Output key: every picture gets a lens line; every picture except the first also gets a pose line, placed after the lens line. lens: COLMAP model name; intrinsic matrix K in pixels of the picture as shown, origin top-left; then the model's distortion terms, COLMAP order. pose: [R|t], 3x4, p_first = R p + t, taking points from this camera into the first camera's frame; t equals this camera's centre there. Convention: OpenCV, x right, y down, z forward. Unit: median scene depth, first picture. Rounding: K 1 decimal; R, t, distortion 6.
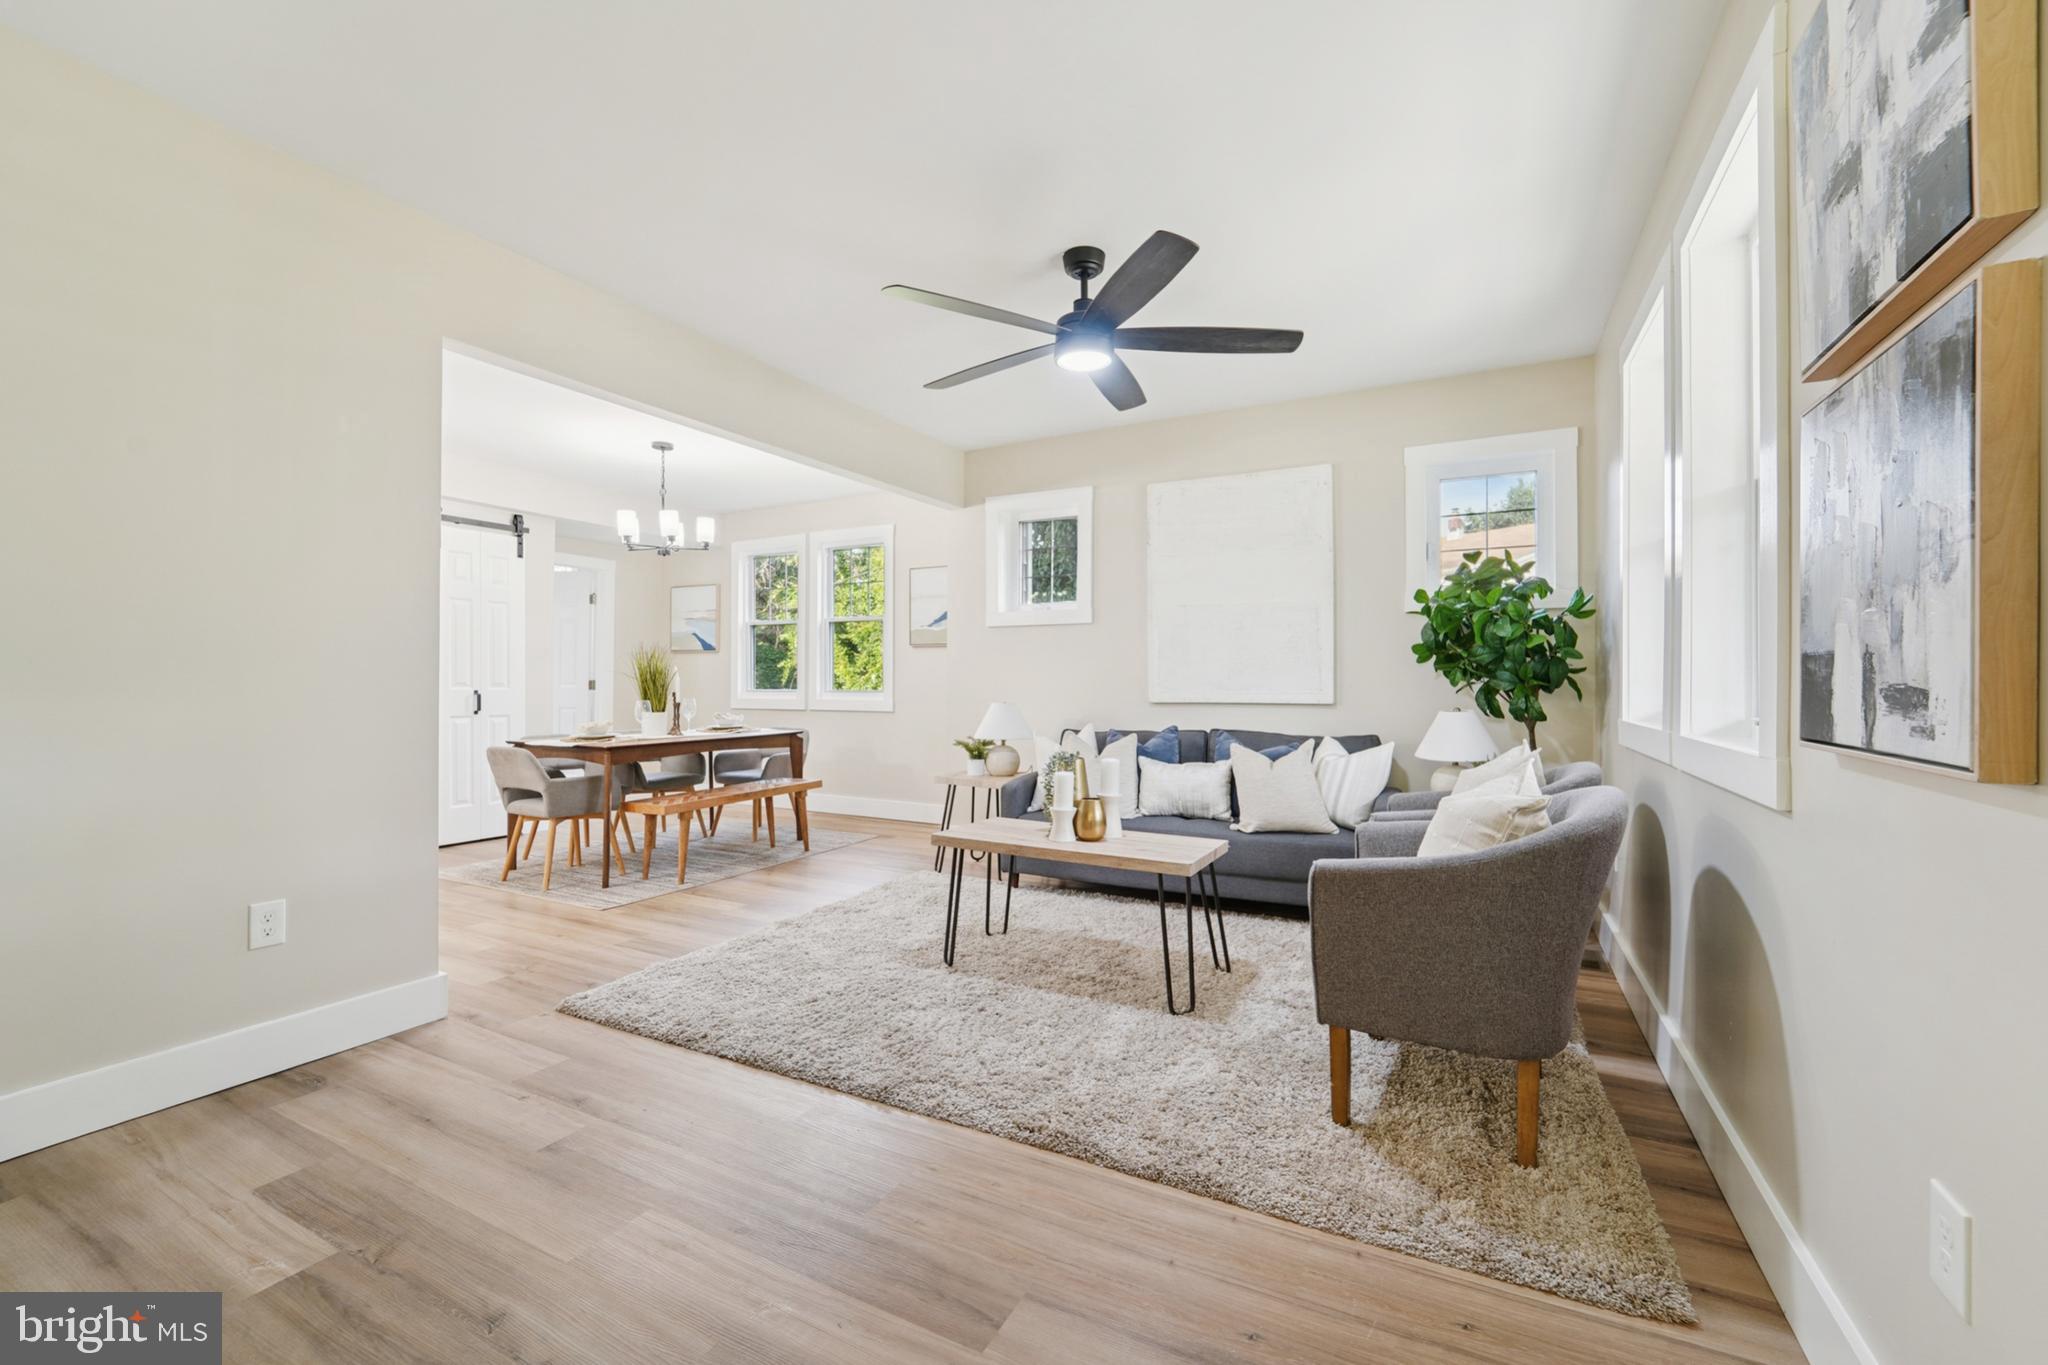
lens RADIAL K [[840.7, 0, 1030.5], [0, 840.7, 681.1], [0, 0, 1]] dist [-0.002581, -0.000393]
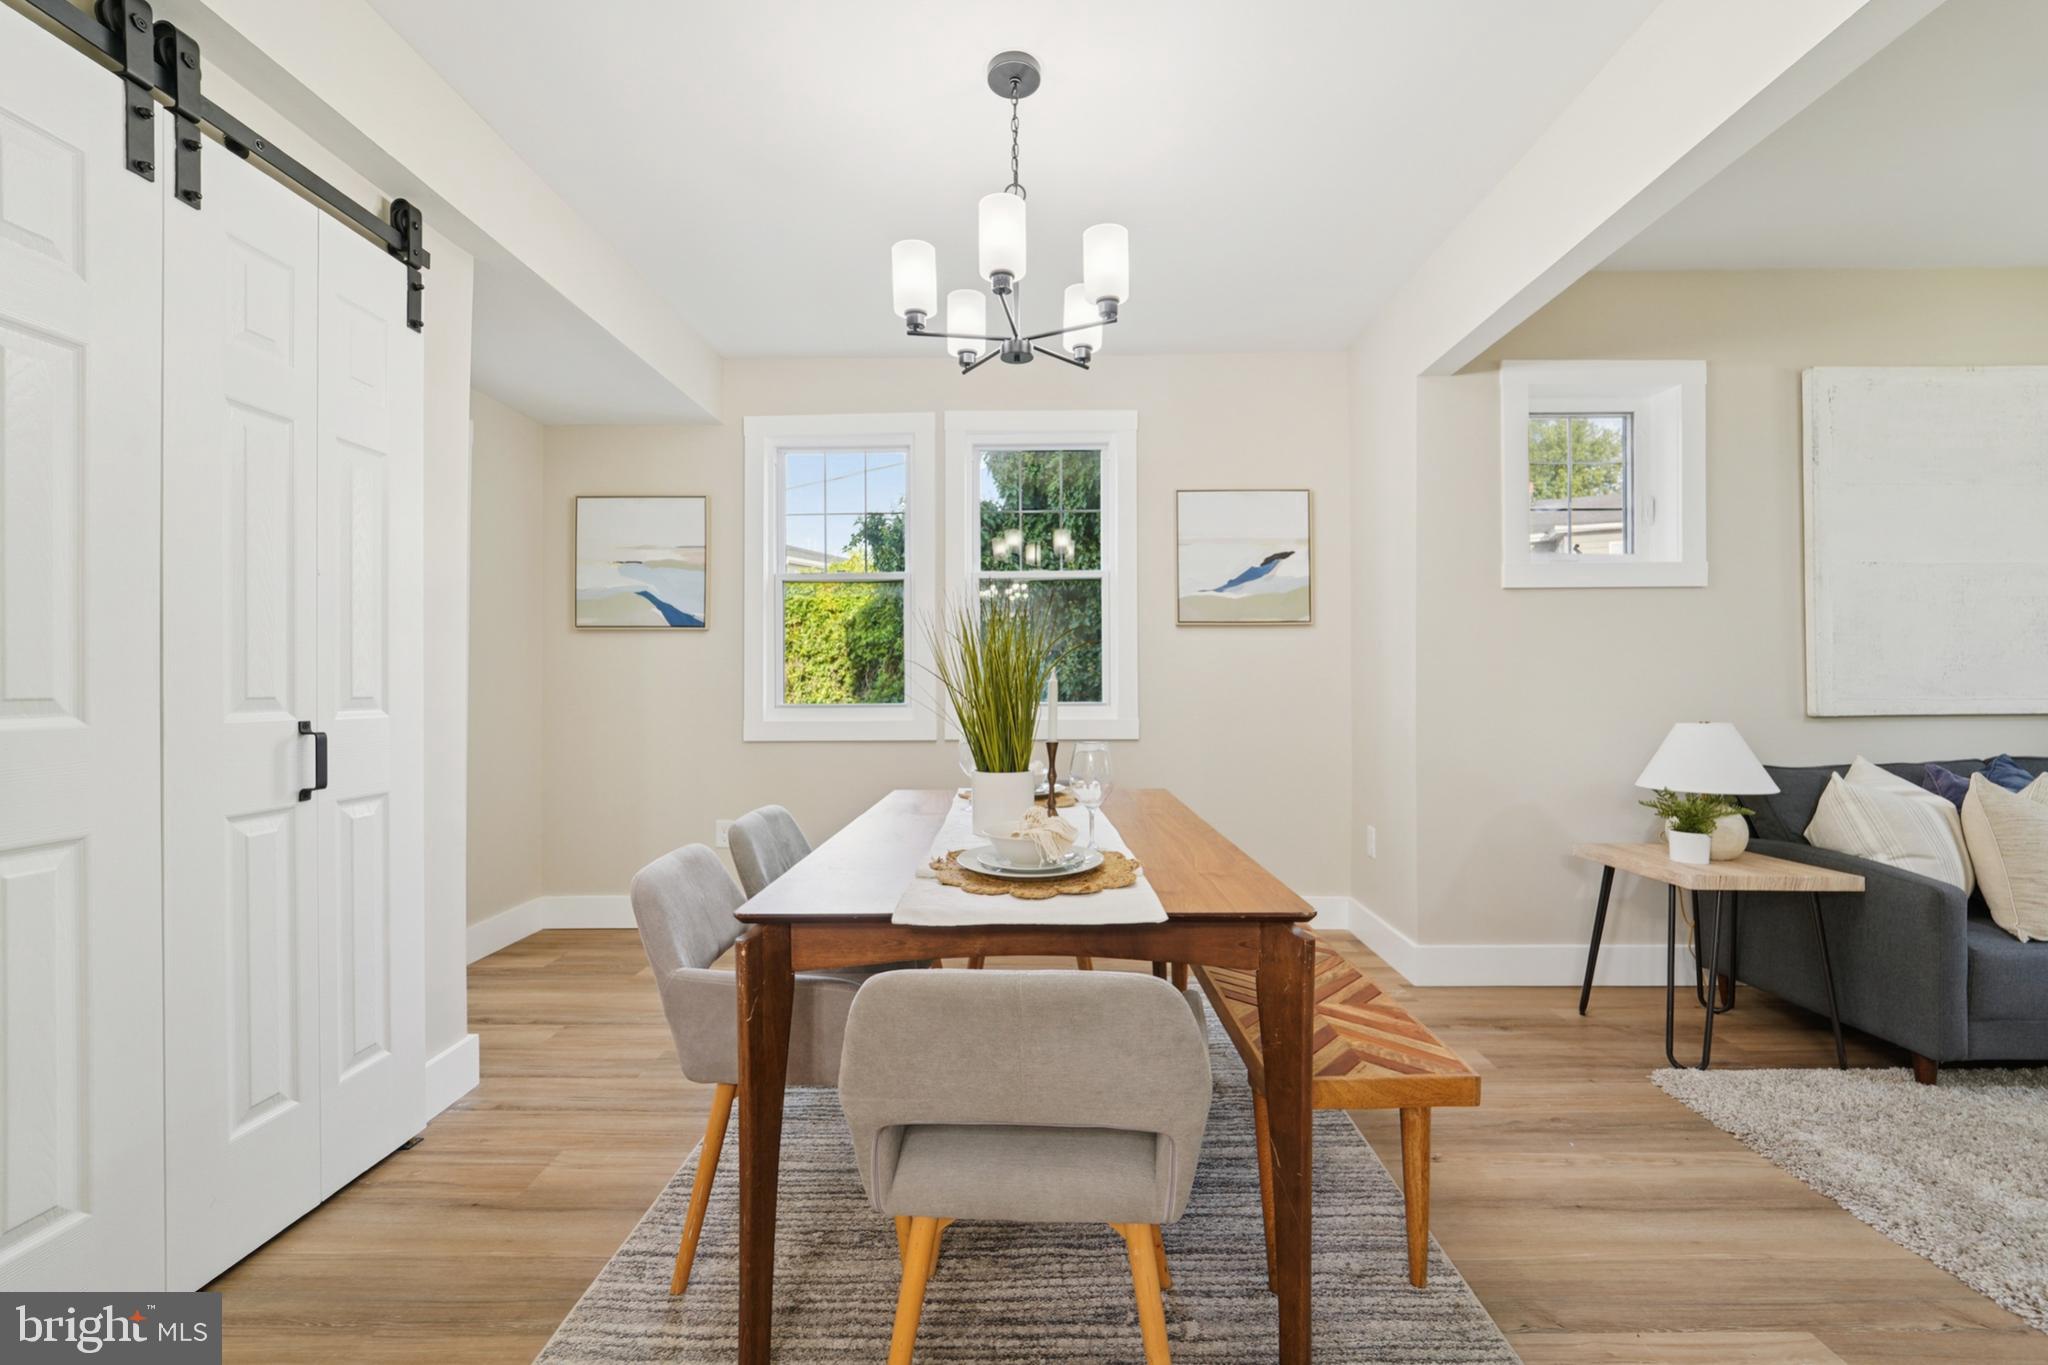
lens RADIAL K [[840.7, 0, 1030.5], [0, 840.7, 681.1], [0, 0, 1]] dist [-0.002581, -0.000393]
pose [[0.886133, -0.003946, 0.463413, -0.544775], [0.007905, 0.999947, -0.006600, 0.000424], [-0.463363, 0.009512, 0.886118, 0.583500]]
